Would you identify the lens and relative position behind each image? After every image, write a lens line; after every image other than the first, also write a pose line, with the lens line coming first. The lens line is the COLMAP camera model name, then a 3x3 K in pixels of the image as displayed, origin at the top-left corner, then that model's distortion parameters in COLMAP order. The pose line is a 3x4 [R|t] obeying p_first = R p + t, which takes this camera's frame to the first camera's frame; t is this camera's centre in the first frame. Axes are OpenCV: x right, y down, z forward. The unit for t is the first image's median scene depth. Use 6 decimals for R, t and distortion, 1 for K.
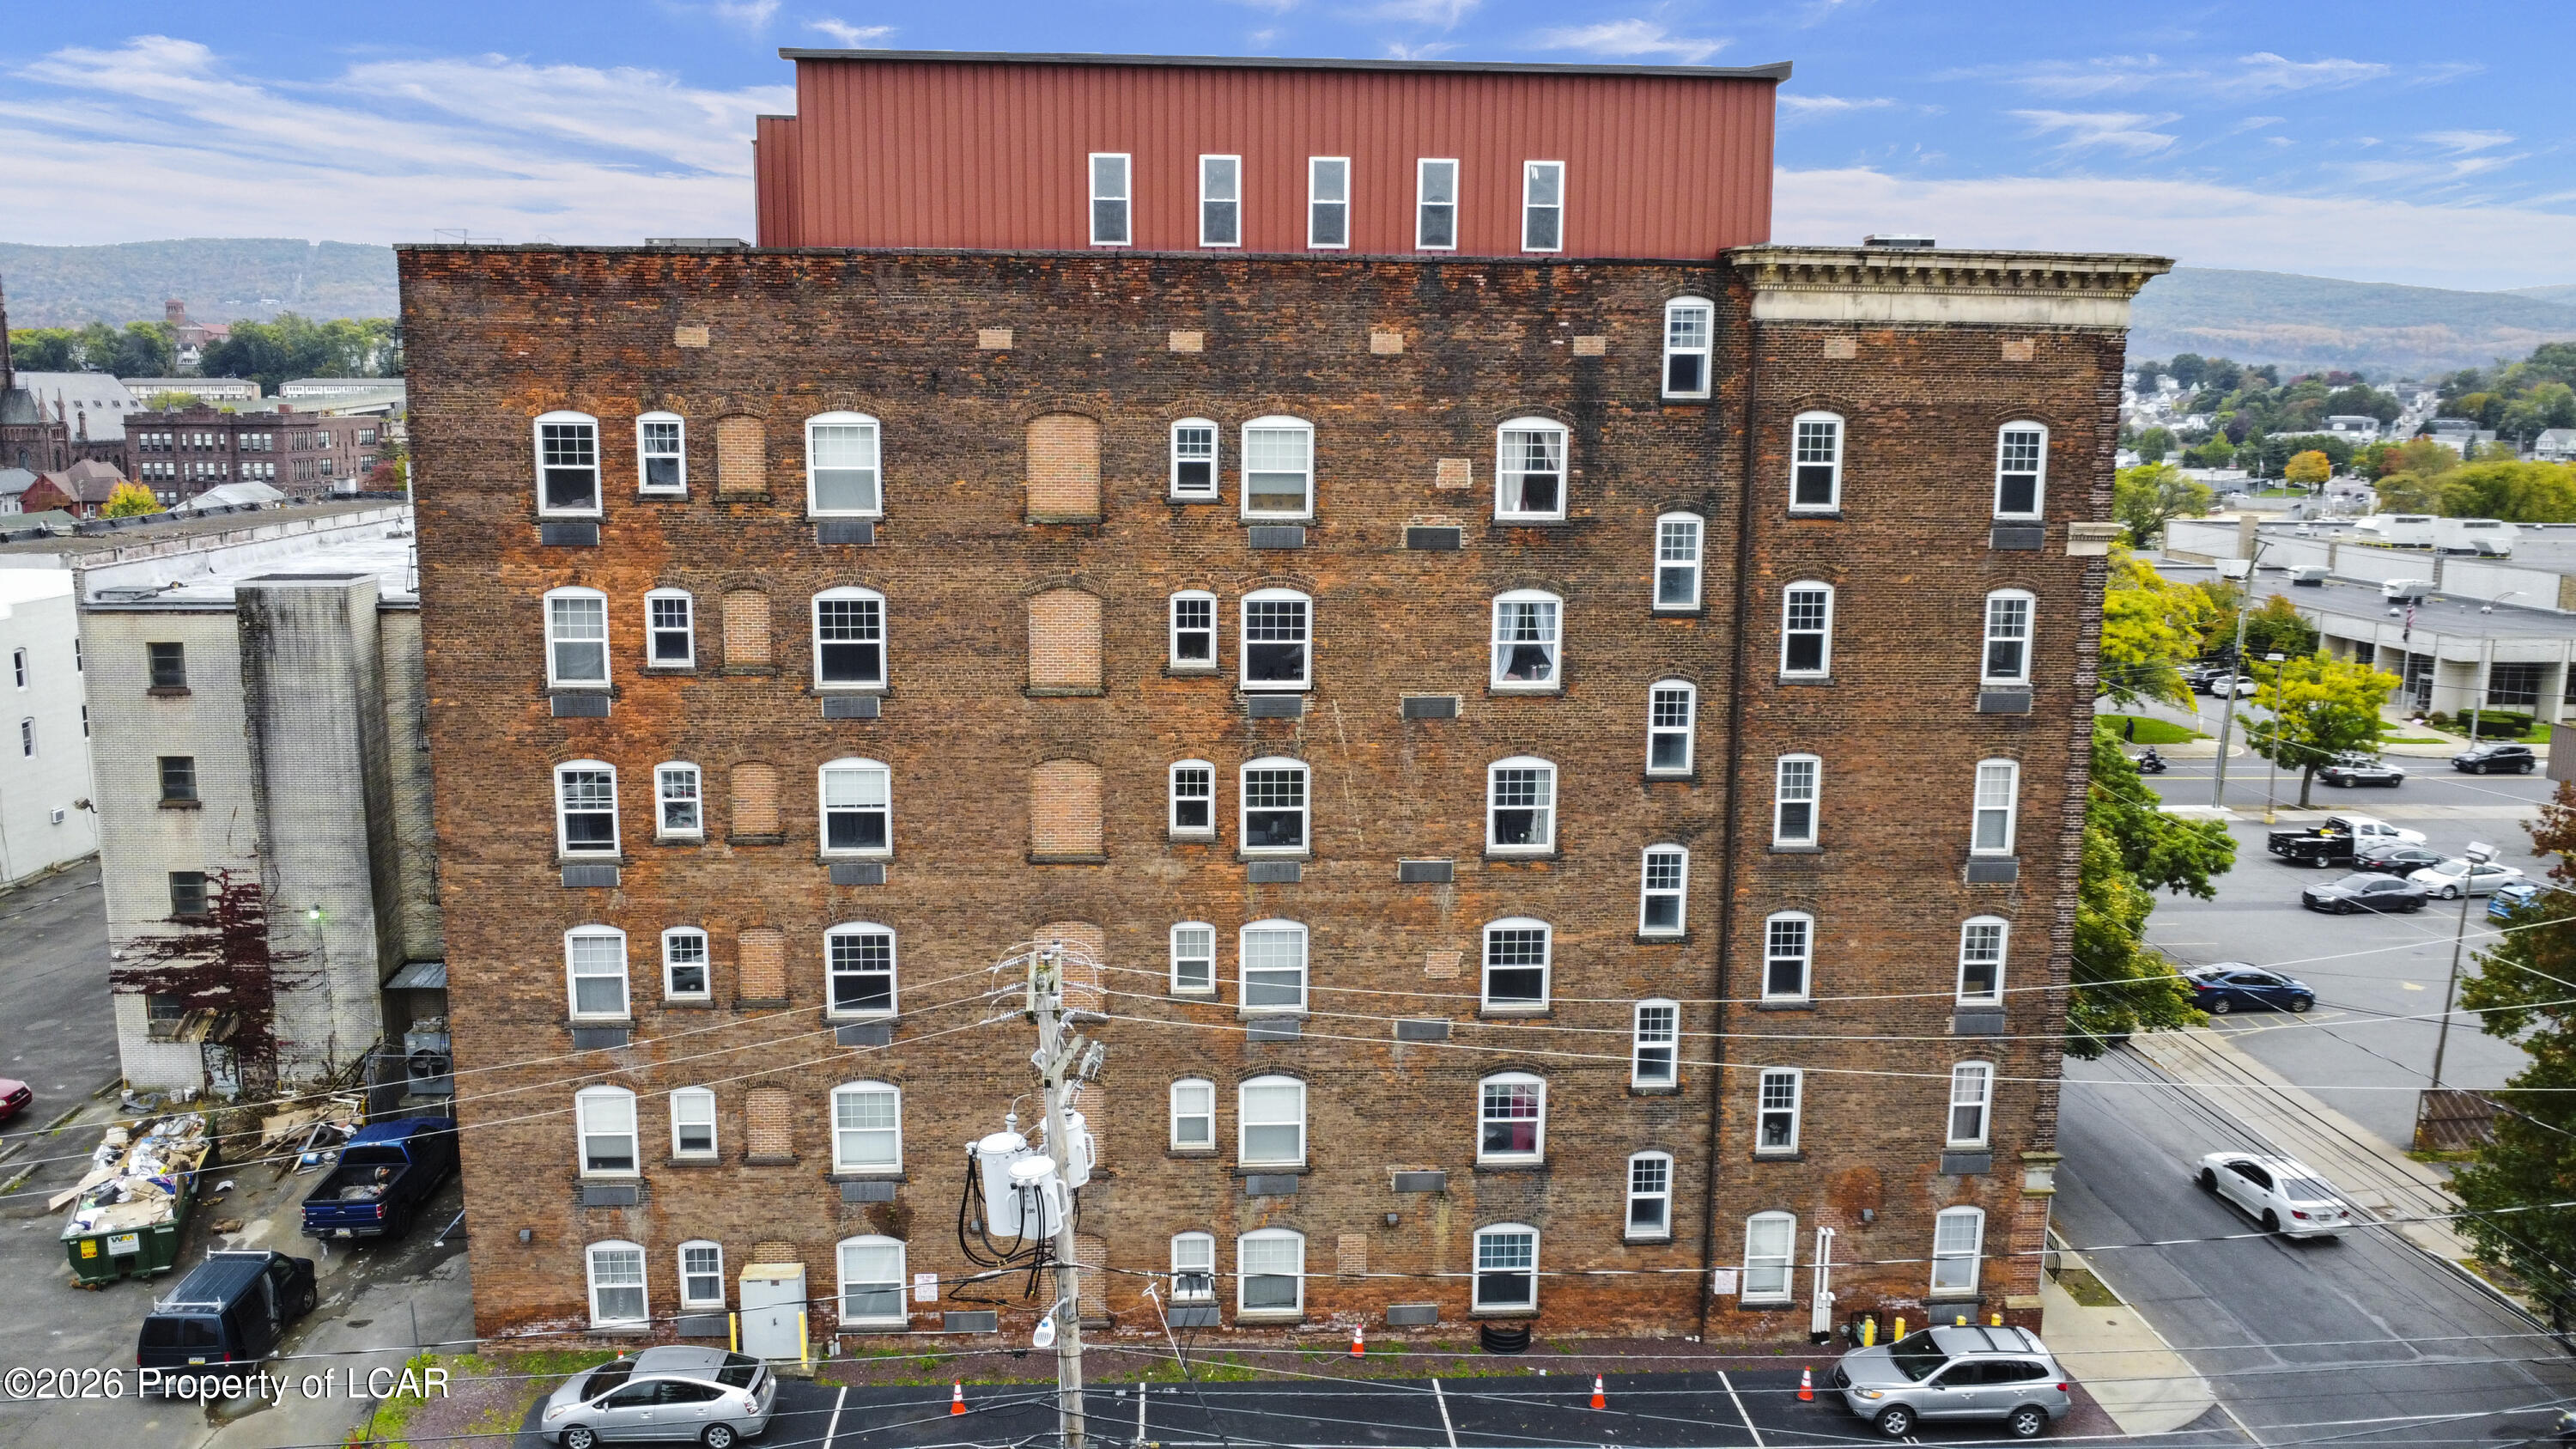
lens RADIAL K [[1834.6, 0, 1285.5], [0, 1834.6, 727.8], [0, 0, 1]] dist [-0.023899, -0.010468]
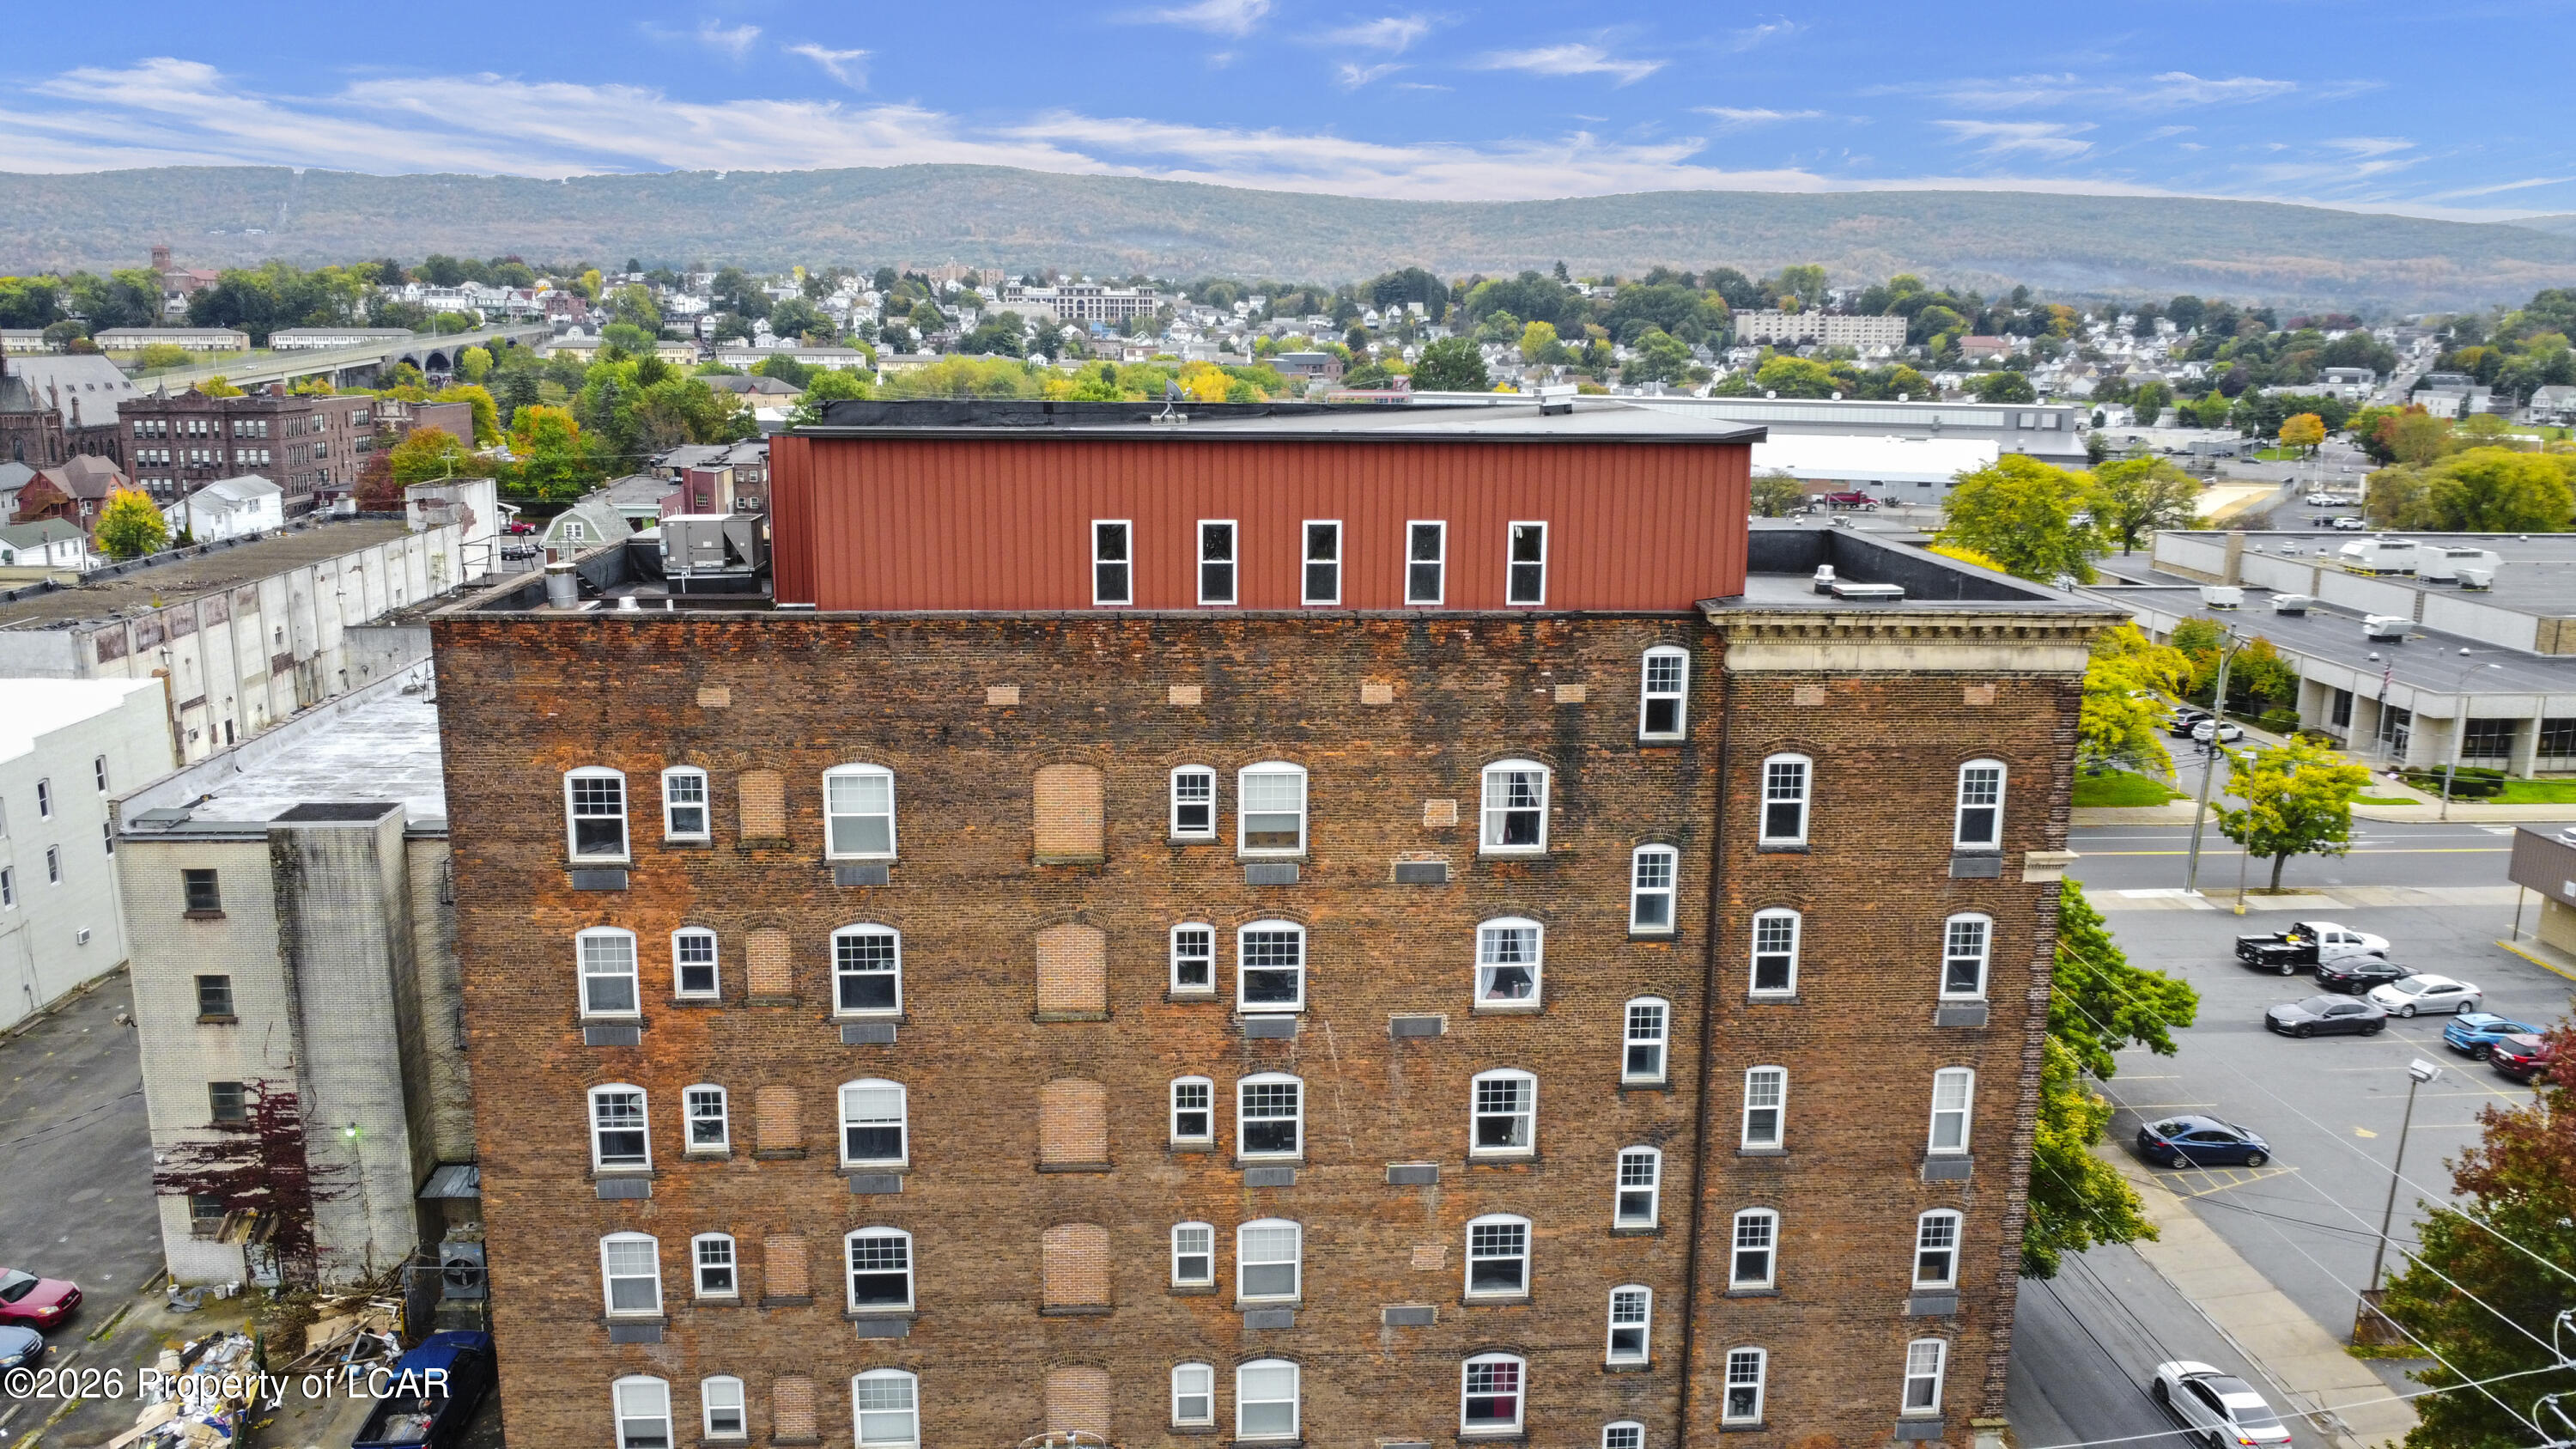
lens RADIAL K [[1834.6, 0, 1285.1], [0, 1834.6, 724.3], [0, 0, 1]] dist [-0.023899, -0.010468]
pose [[0.999996, 0.000040, 0.002760, -0.000066], [-0.000145, 0.999275, 0.038073, -0.219185], [-0.002757, -0.038073, 0.999271, -0.045790]]
